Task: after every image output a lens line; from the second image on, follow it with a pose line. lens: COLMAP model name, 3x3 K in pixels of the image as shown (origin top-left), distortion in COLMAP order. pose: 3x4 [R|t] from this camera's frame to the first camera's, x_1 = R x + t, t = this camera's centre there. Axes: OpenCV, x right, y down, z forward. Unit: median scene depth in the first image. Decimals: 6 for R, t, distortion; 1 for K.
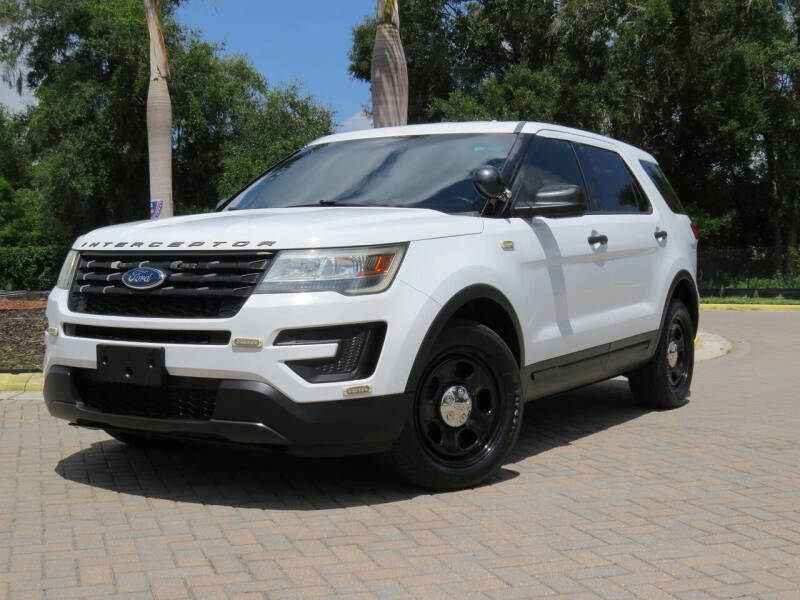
lens RADIAL K [[1062.2, 0, 391.7], [0, 1062.2, 286.4], [0, 0, 1]] dist [-0.065110, 0.020297]
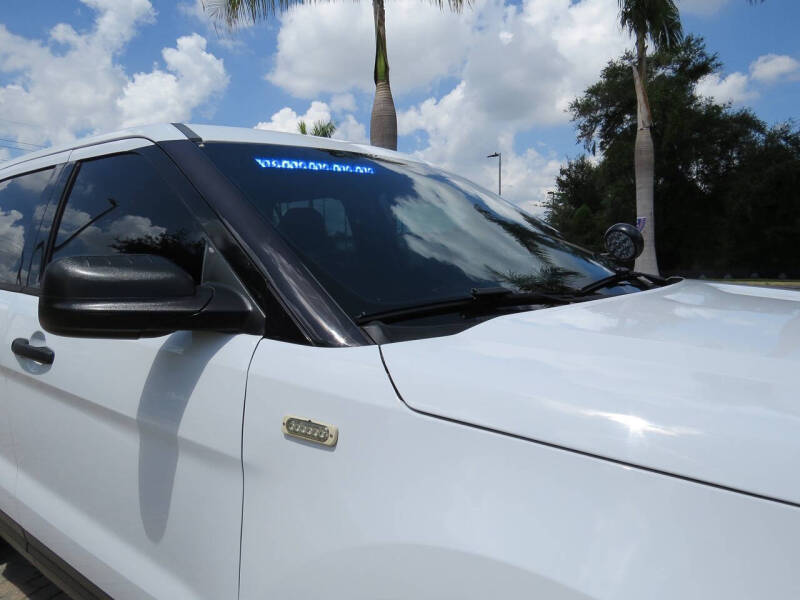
lens RADIAL K [[568.8, 0, 395.8], [0, 568.8, 297.6], [0, 0, 1]] dist [-0.026166, 0.006199]
pose [[0.756670, 0.028691, -0.653168, 0.078233], [0.011803, 0.998274, 0.057523, -0.083475], [0.653691, -0.051235, 0.755025, 0.795995]]
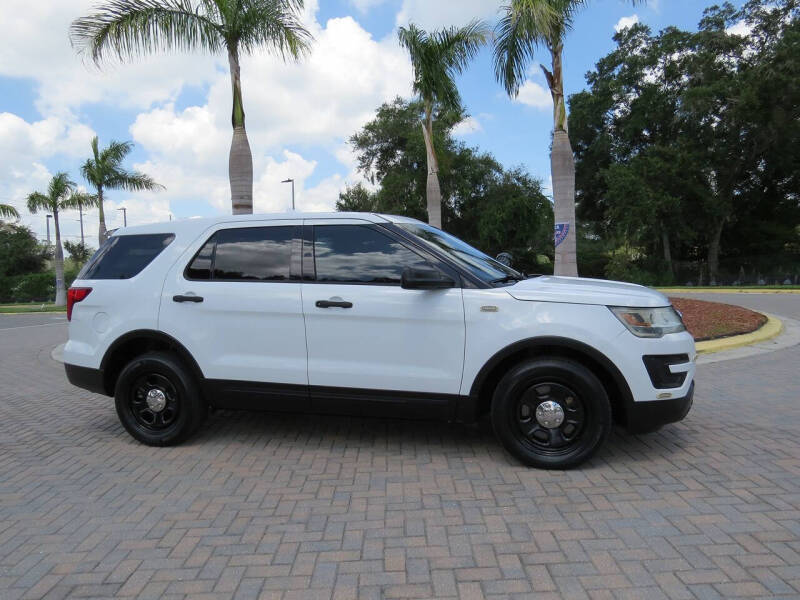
lens RADIAL K [[564.1, 0, 400.0], [0, 564.1, 300.0], [0, 0, 1]] dist [-0.022867, 0.005691]
pose [[0.951928, -0.016664, -0.305868, 0.054068], [0.029449, 0.998873, 0.037230, -0.072685], [0.304902, -0.044448, 0.951346, 0.239244]]
